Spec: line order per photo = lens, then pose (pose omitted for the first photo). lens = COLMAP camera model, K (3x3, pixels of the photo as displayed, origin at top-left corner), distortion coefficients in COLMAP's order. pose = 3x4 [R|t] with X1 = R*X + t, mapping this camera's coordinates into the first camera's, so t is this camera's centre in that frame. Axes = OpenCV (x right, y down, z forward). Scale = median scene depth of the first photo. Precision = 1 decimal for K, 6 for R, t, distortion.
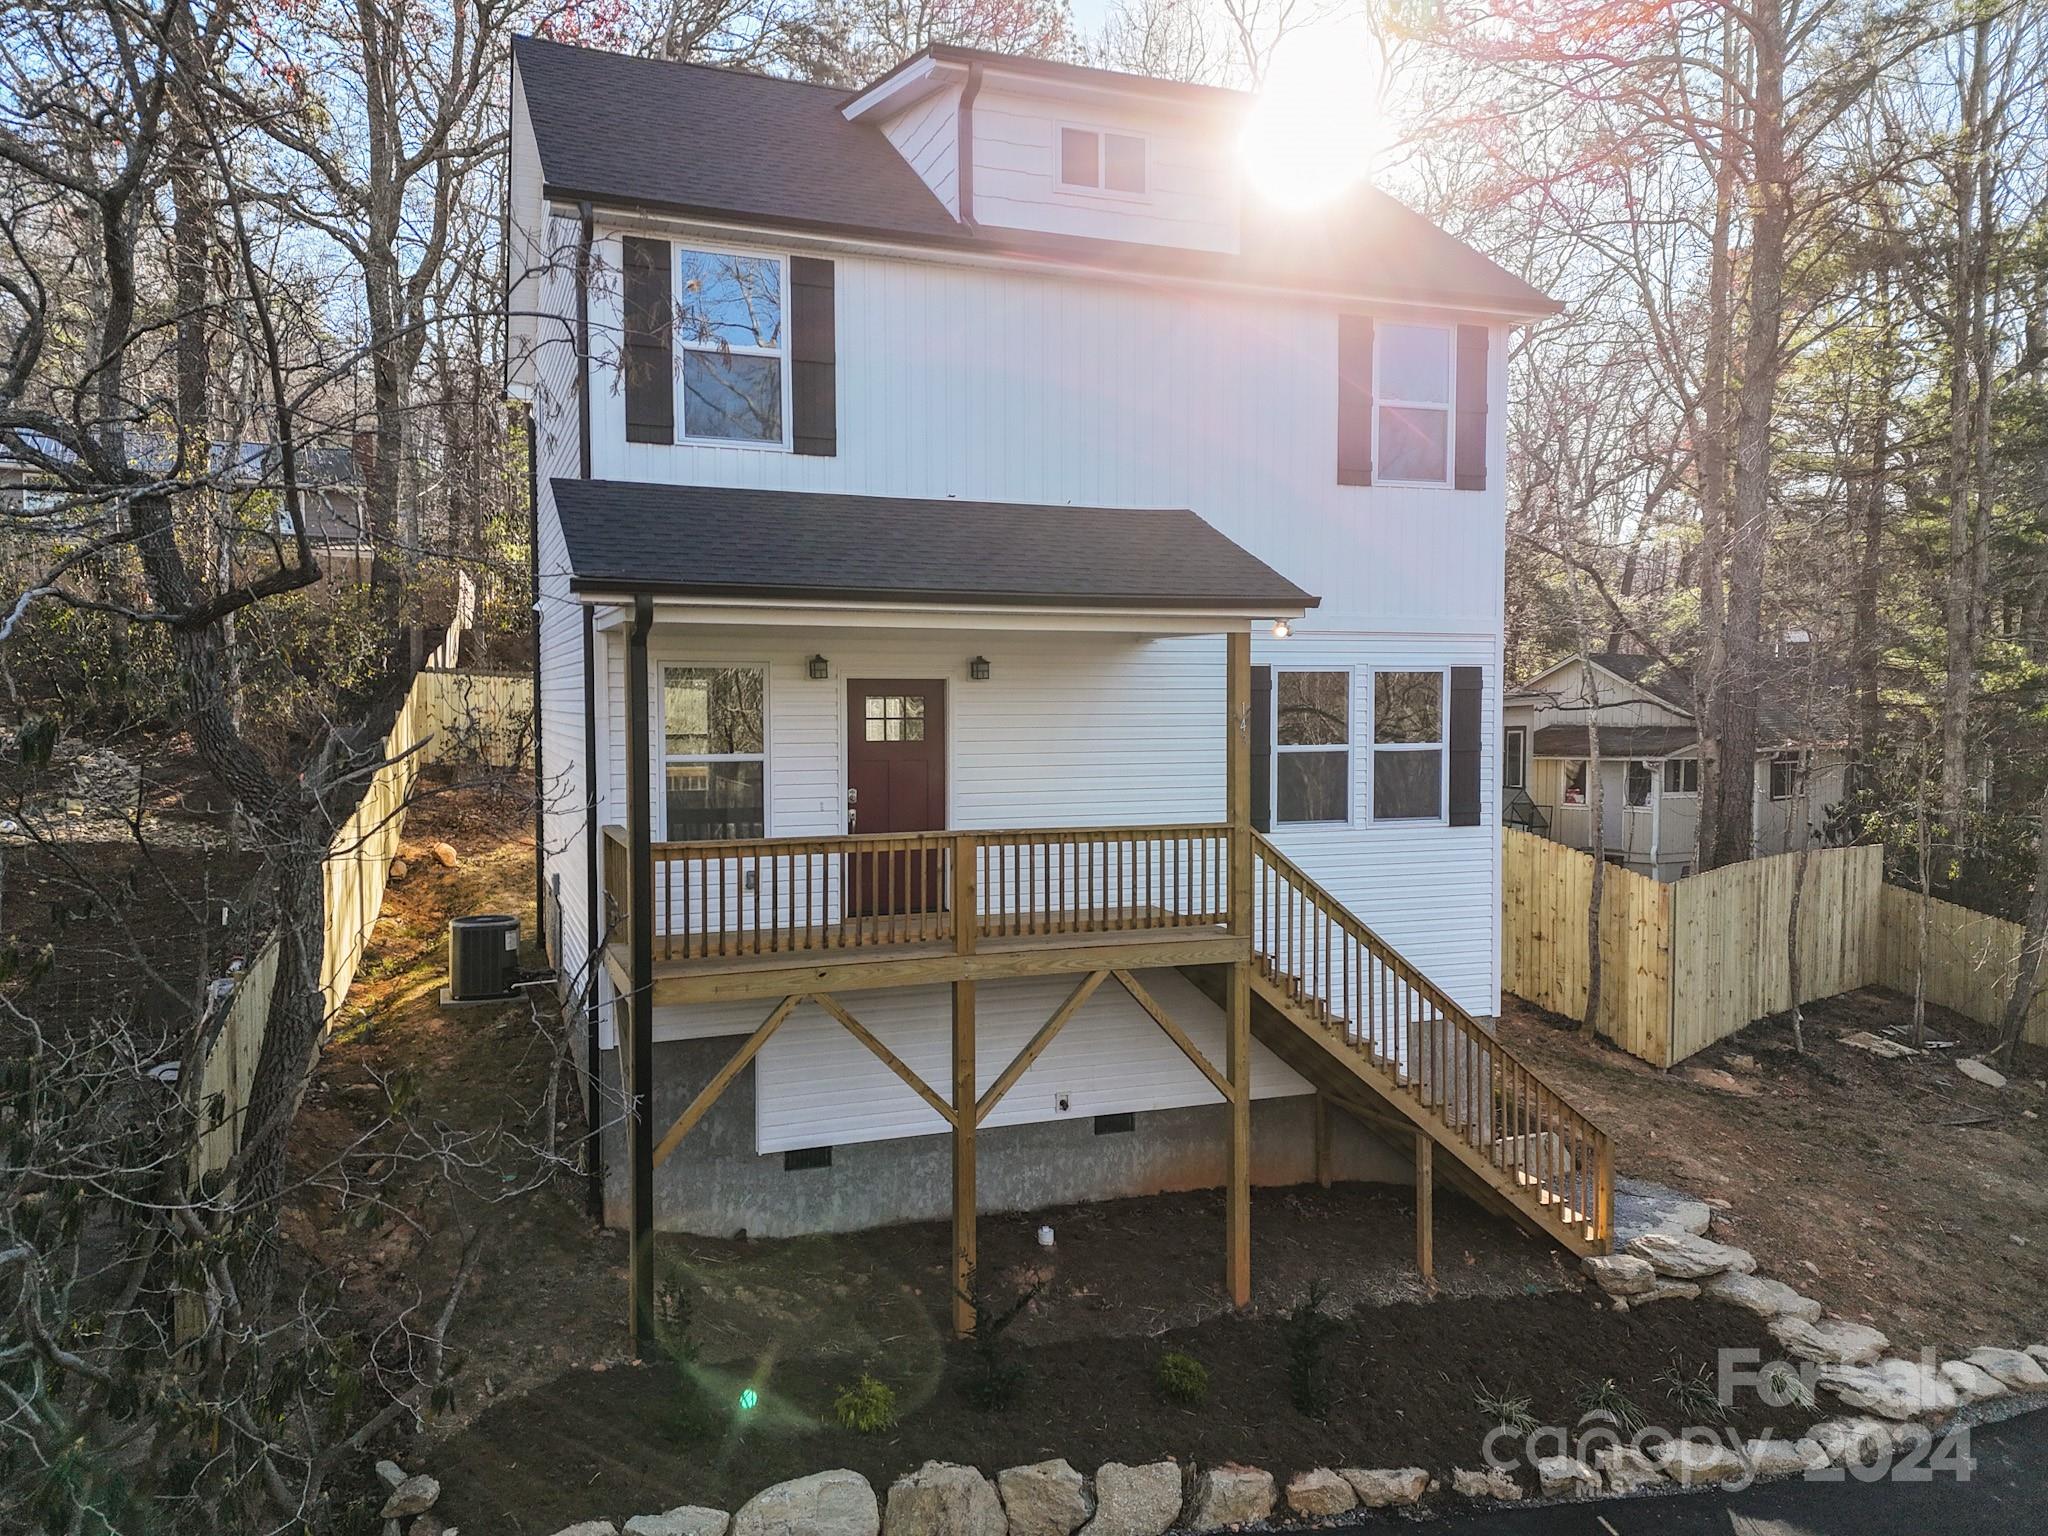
lens RADIAL K [[1489.5, 0, 1023.8], [0, 1489.5, 762.6], [0, 0, 1]] dist [0.086191, -0.069580]
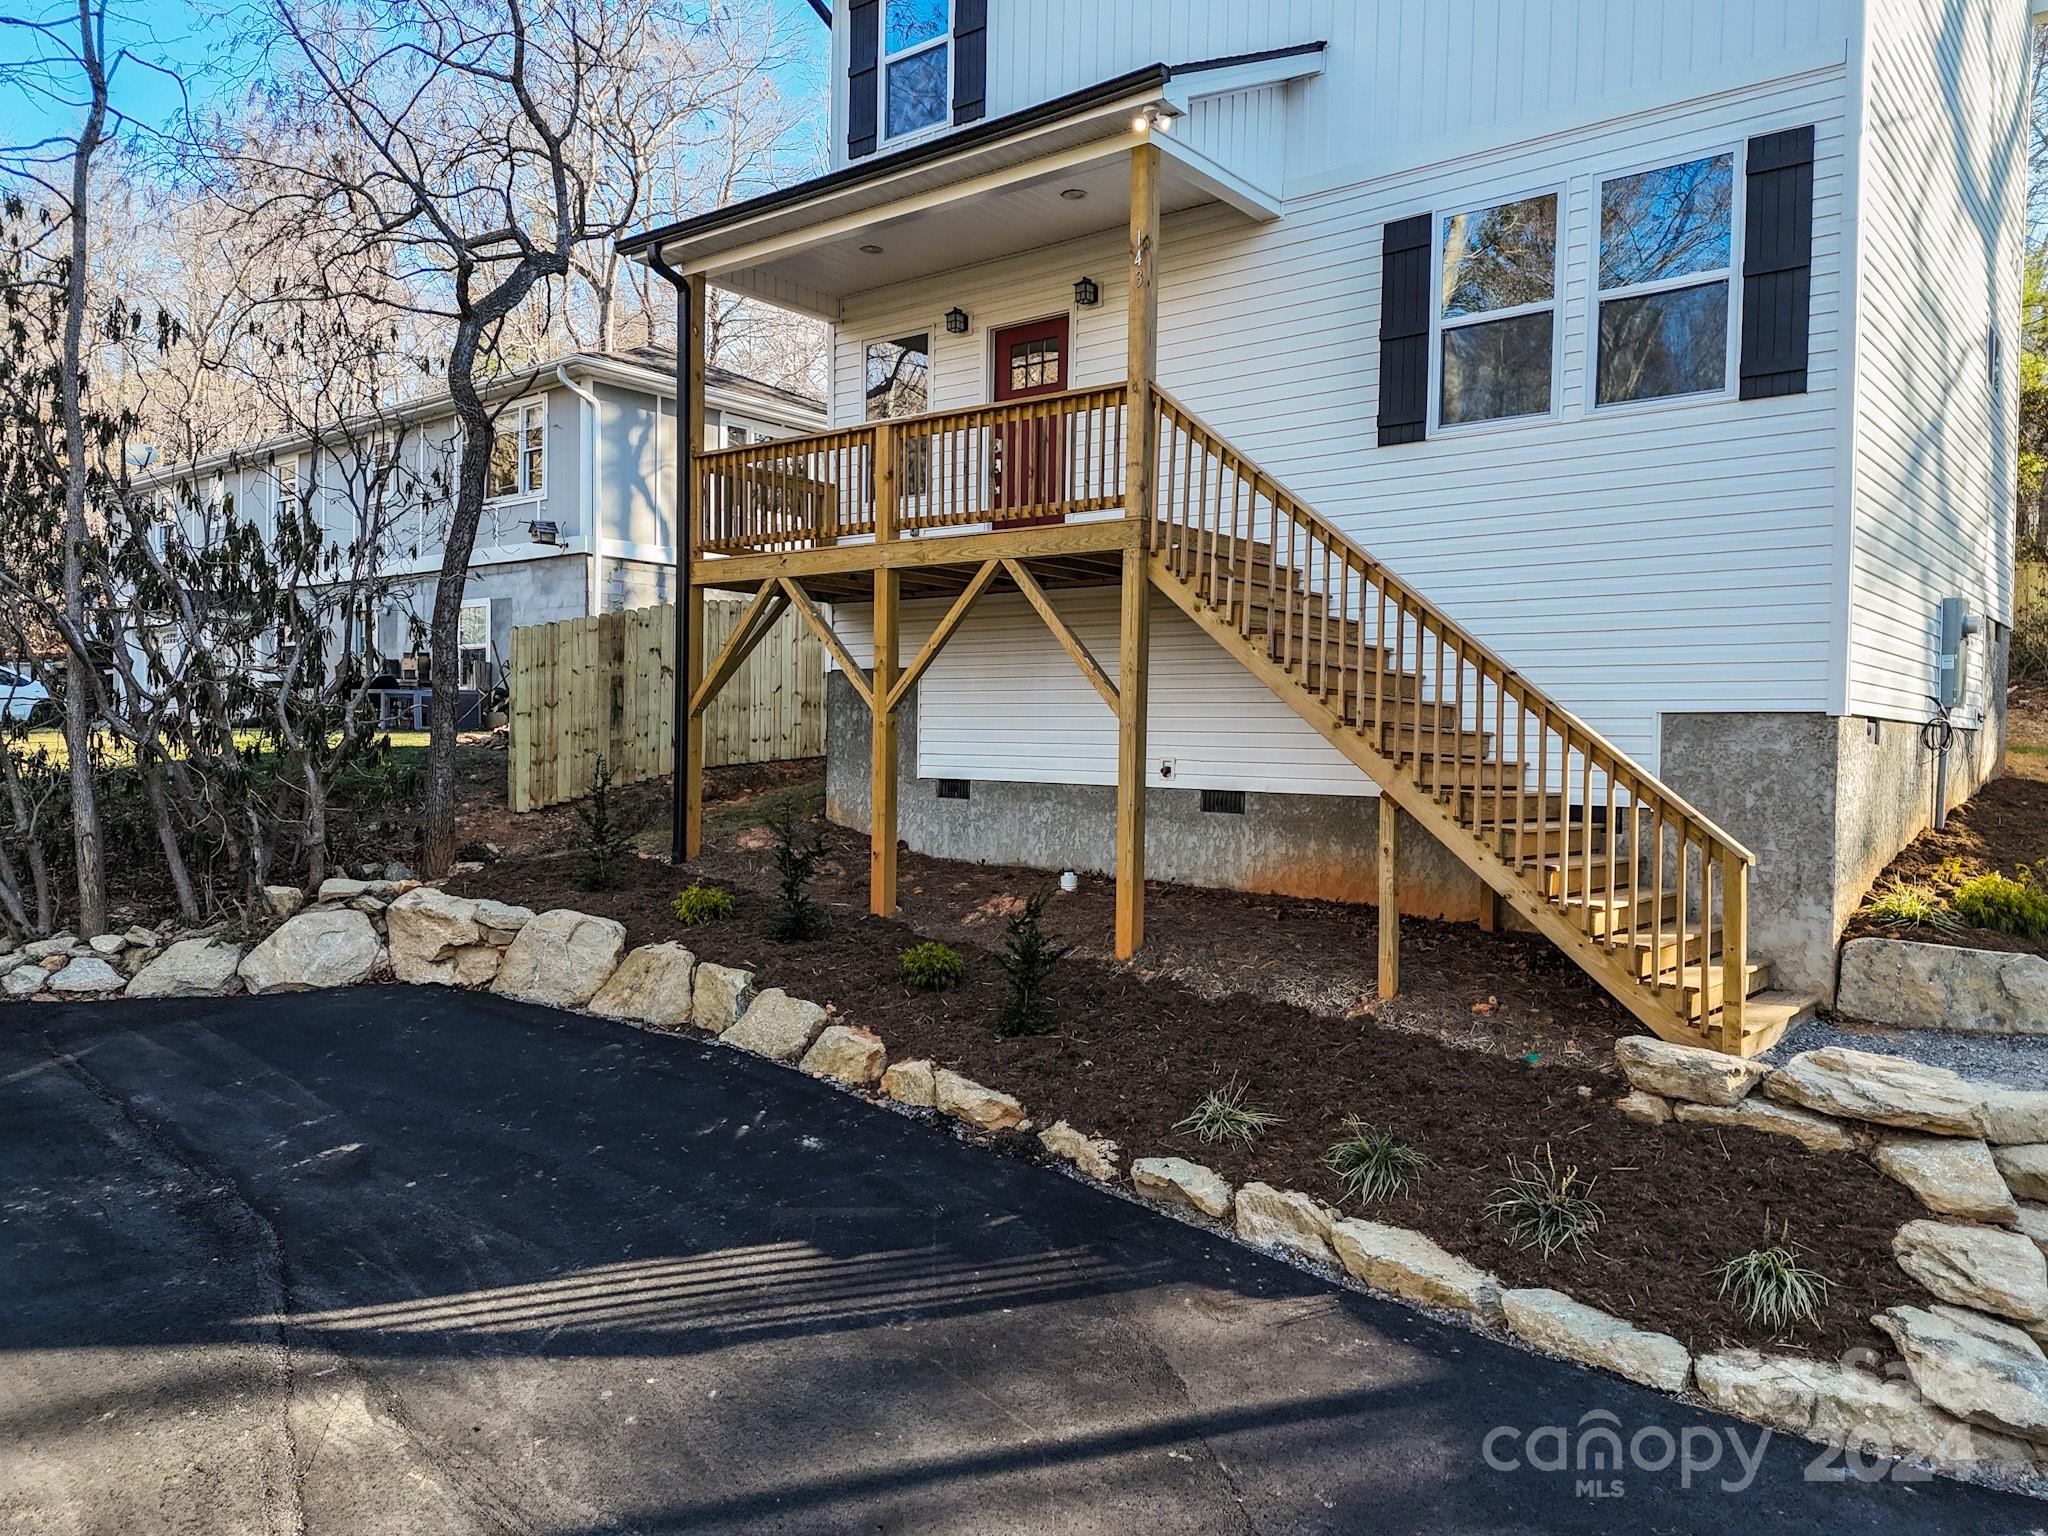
lens RADIAL K [[1489.5, 0, 1024.9], [0, 1489.5, 762.3], [0, 0, 1]] dist [0.086191, -0.069580]
pose [[0.496137, 0.020722, -0.867997, 0.729106], [-0.054551, 0.998484, -0.007343, 0.226524], [0.866529, 0.050994, 0.496515, 0.466946]]
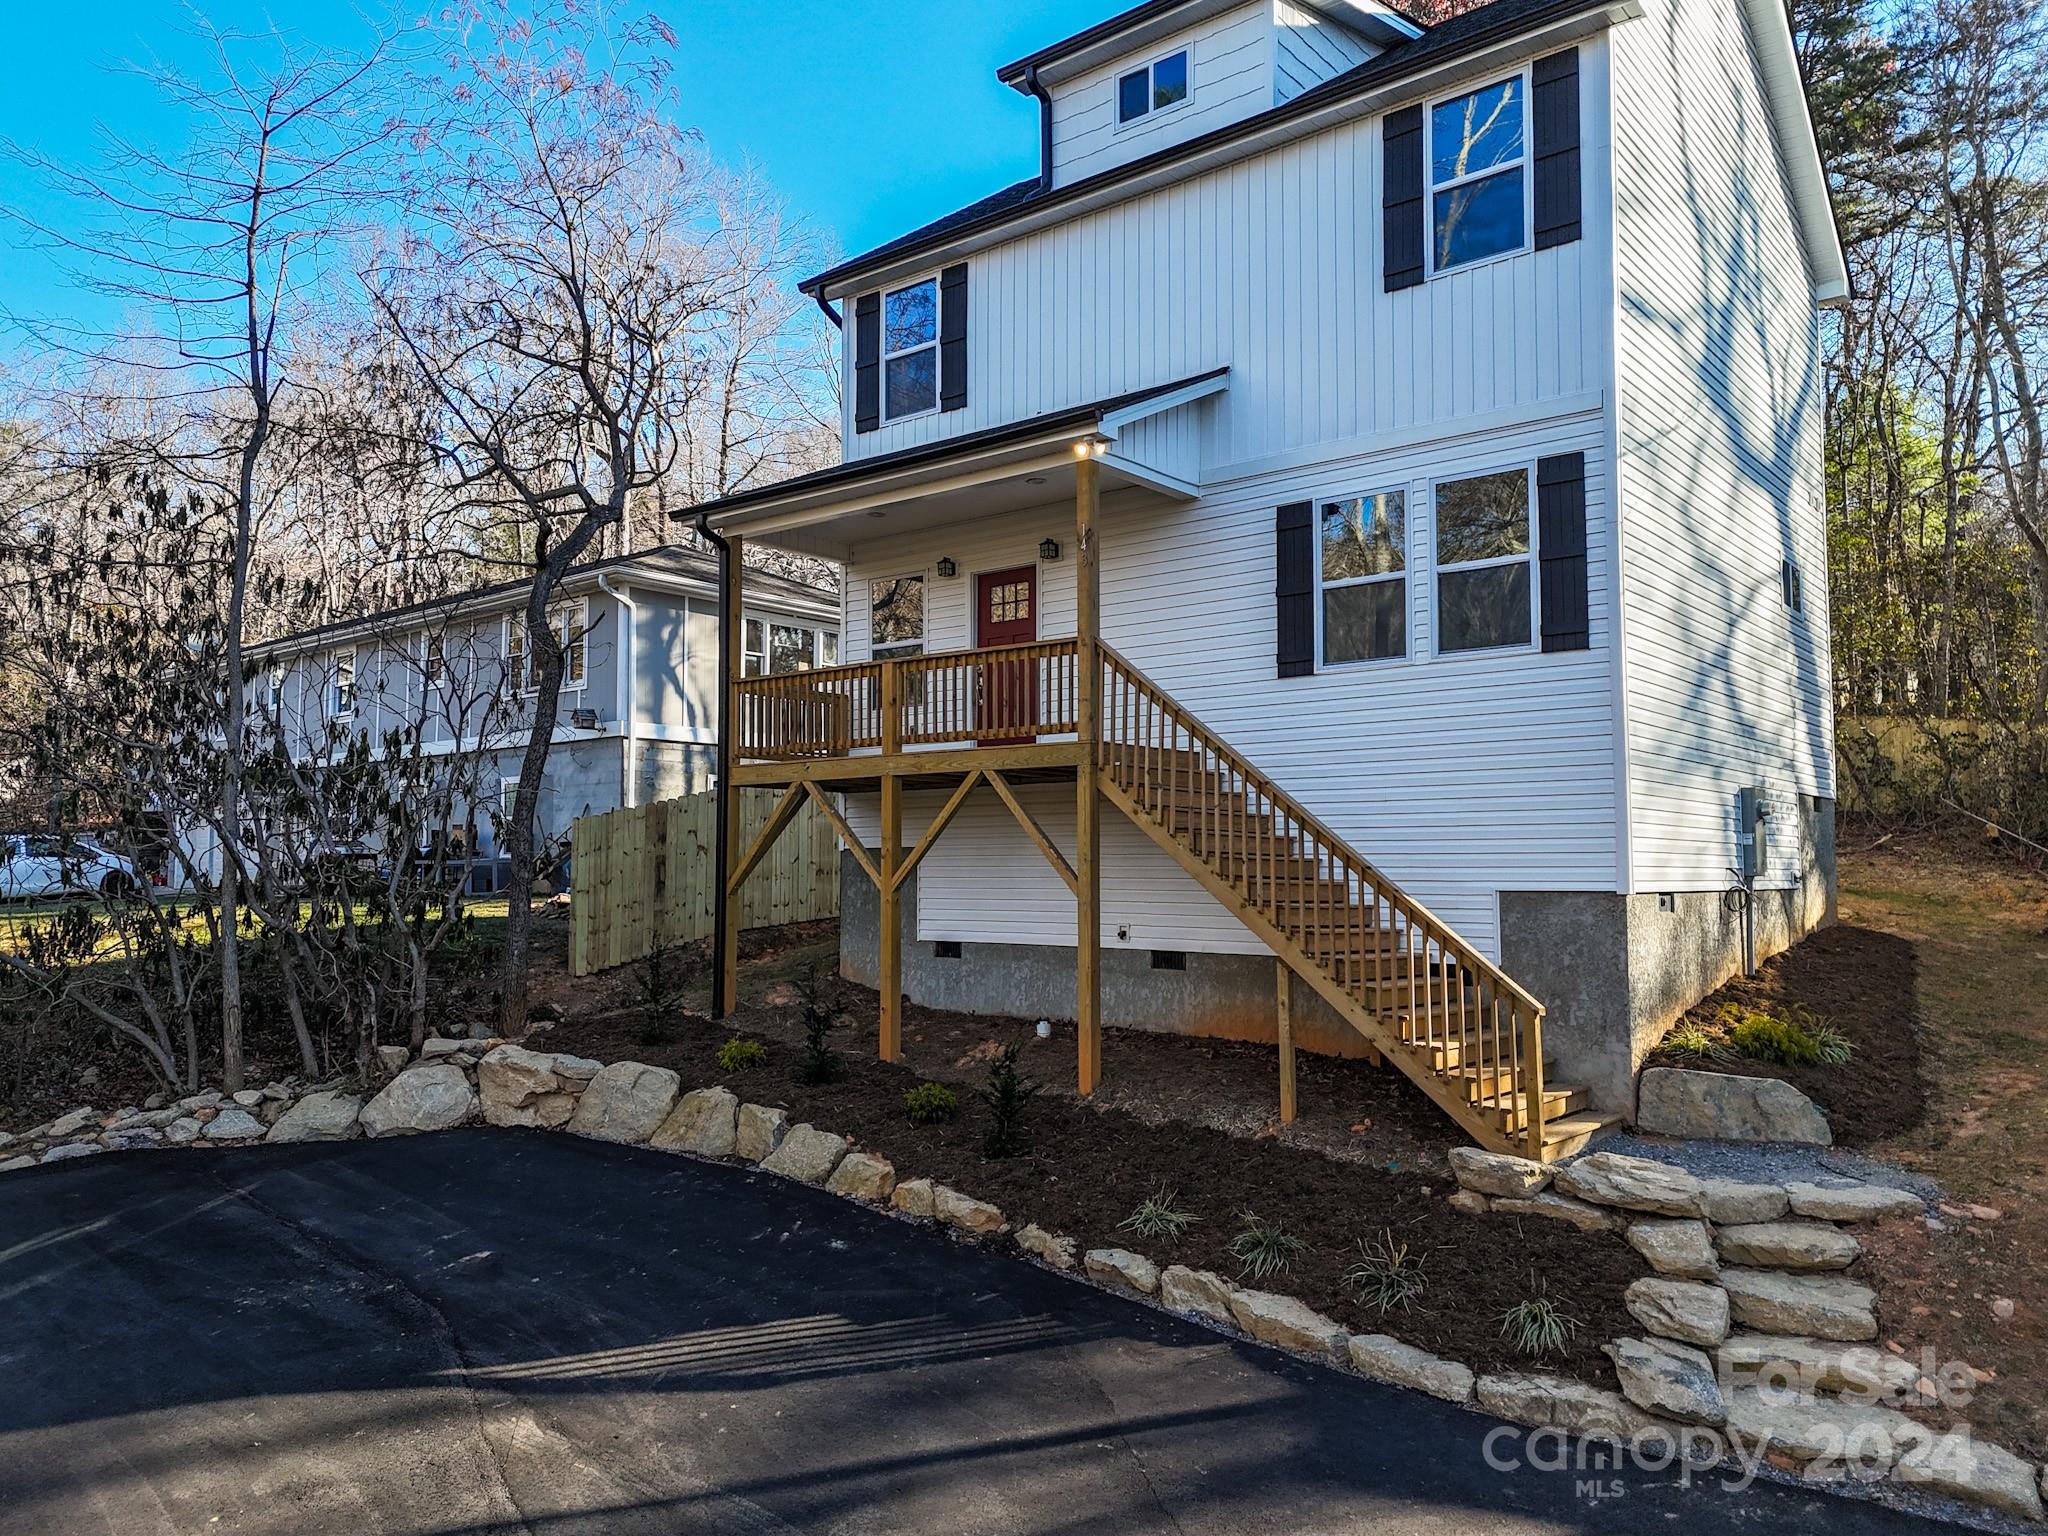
lens RADIAL K [[1489.5, 0, 1024.5], [0, 1489.5, 761.2], [0, 0, 1]] dist [0.086191, -0.069580]
pose [[0.496178, -0.064492, -0.865822, 0.902485], [-0.036868, 0.994773, -0.095225, 0.201471], [0.867438, 0.079169, 0.491207, 0.382013]]
